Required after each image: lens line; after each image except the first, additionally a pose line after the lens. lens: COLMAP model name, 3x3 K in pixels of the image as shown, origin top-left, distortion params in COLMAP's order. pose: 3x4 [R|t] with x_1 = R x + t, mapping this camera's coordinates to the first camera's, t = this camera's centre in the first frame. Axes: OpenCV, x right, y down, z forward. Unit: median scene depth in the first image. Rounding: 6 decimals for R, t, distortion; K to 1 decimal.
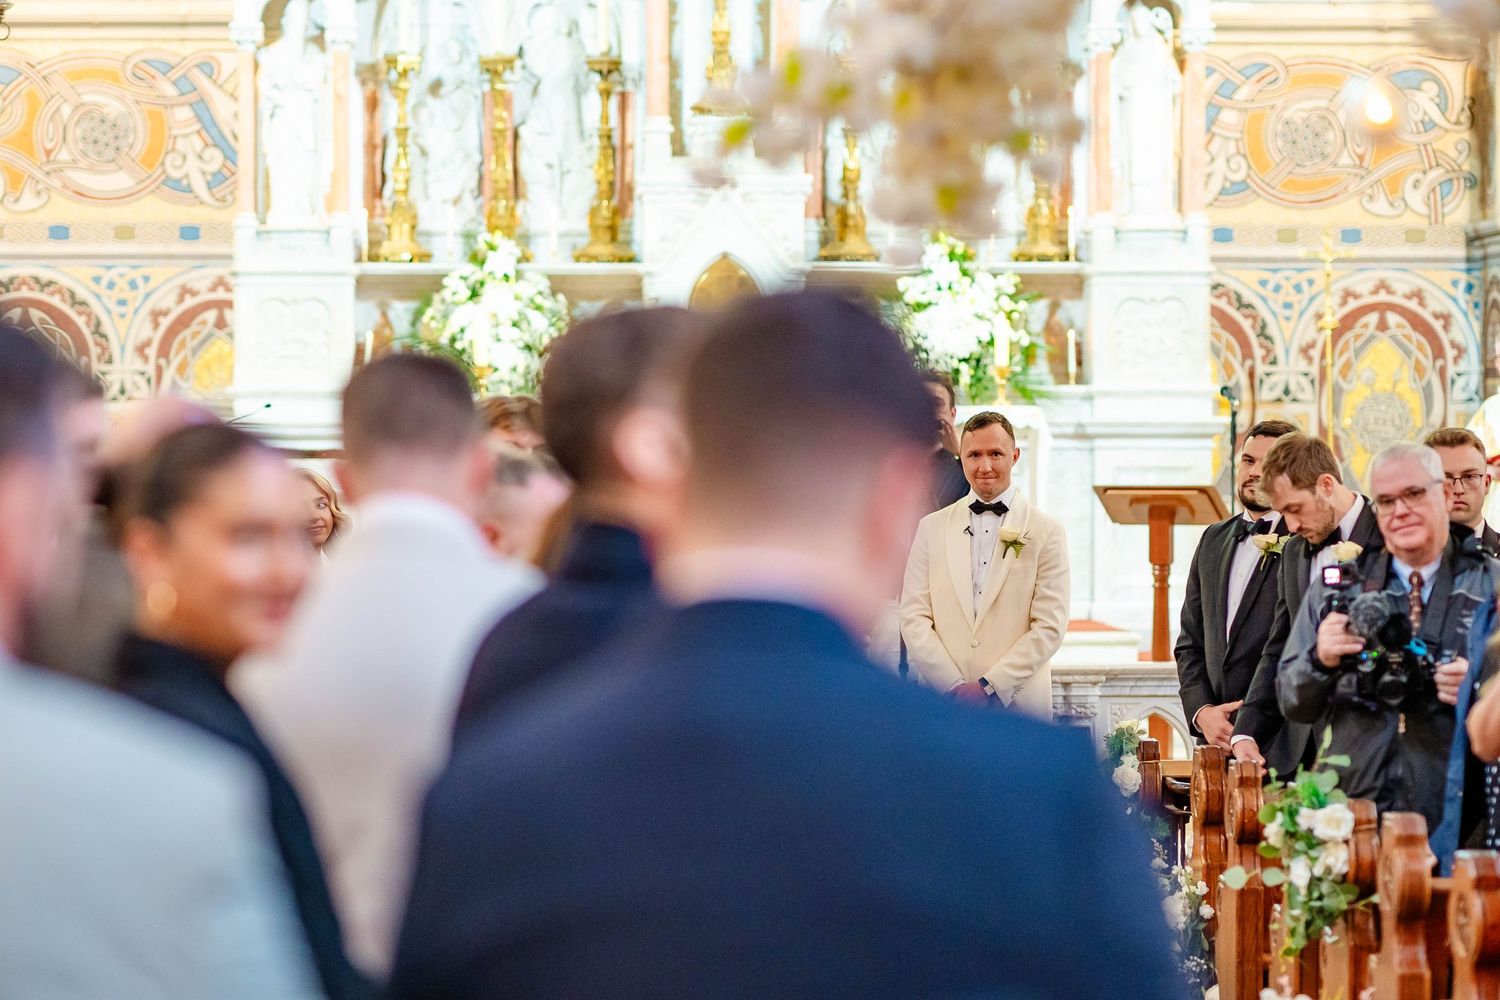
lens RADIAL K [[5481.5, 0, 750.0], [0, 5481.5, 500.0], [0, 0, 1]] dist [-0.075700, 1.566364]
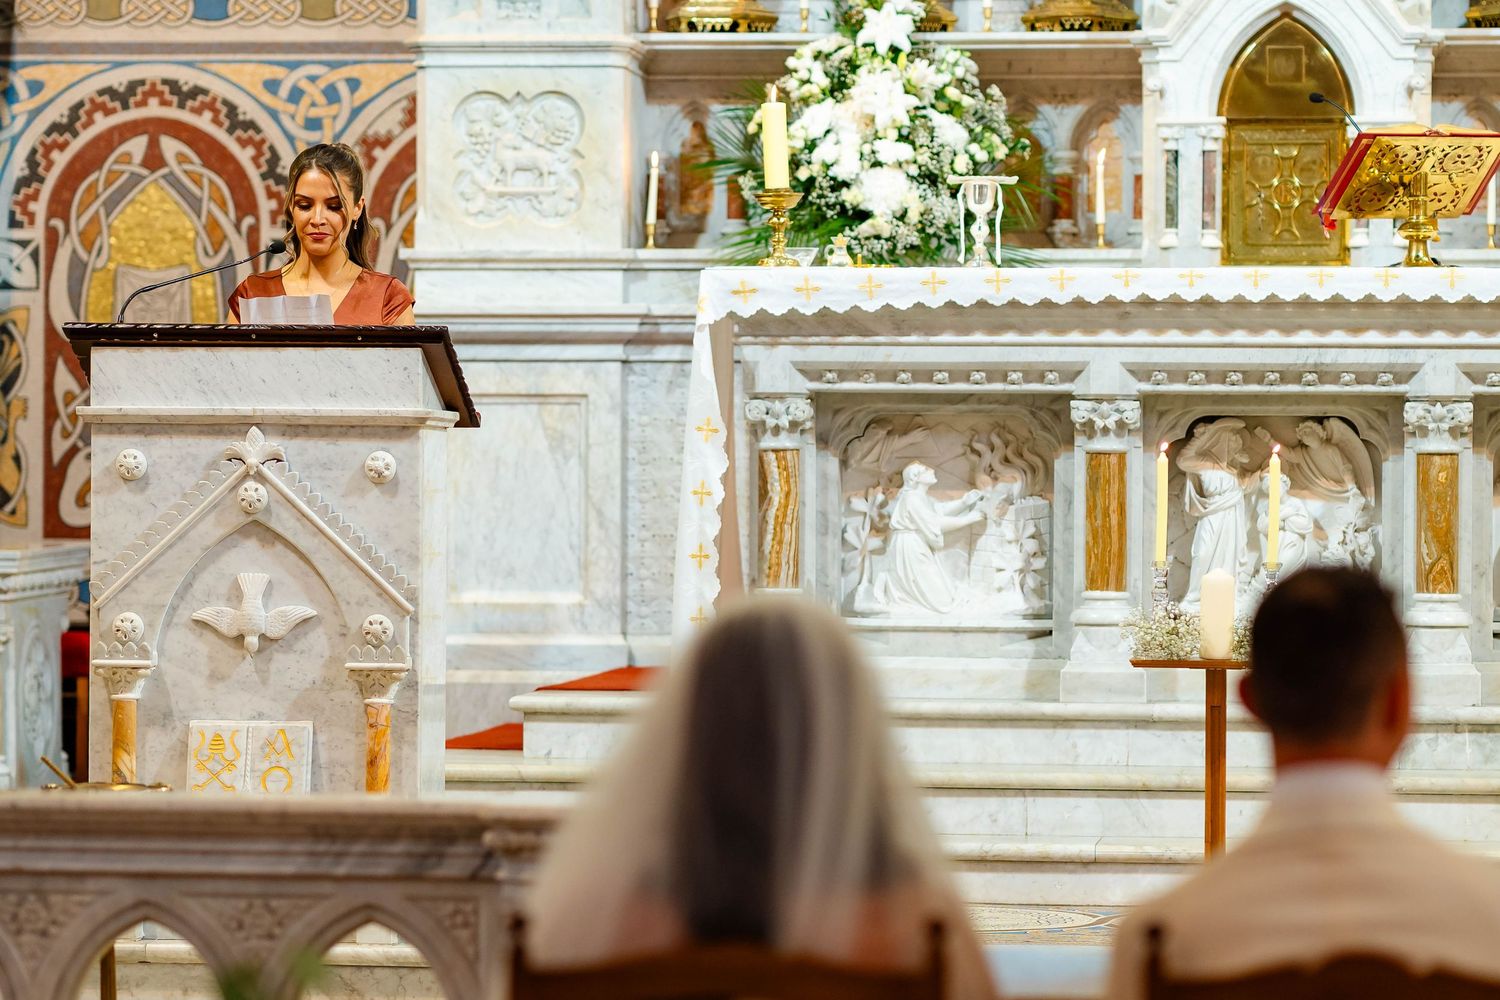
lens RADIAL K [[5823.9, 0, 750.0], [0, 5823.9, 500.0], [0, 0, 1]] dist [-0.124024, -2.389700]
pose [[0.987238, 0.006262, -0.159130, 0.034992], [-0.006677, 0.999976, -0.002075, 0.006078], [0.159113, 0.003111, 0.987256, 0.407669]]
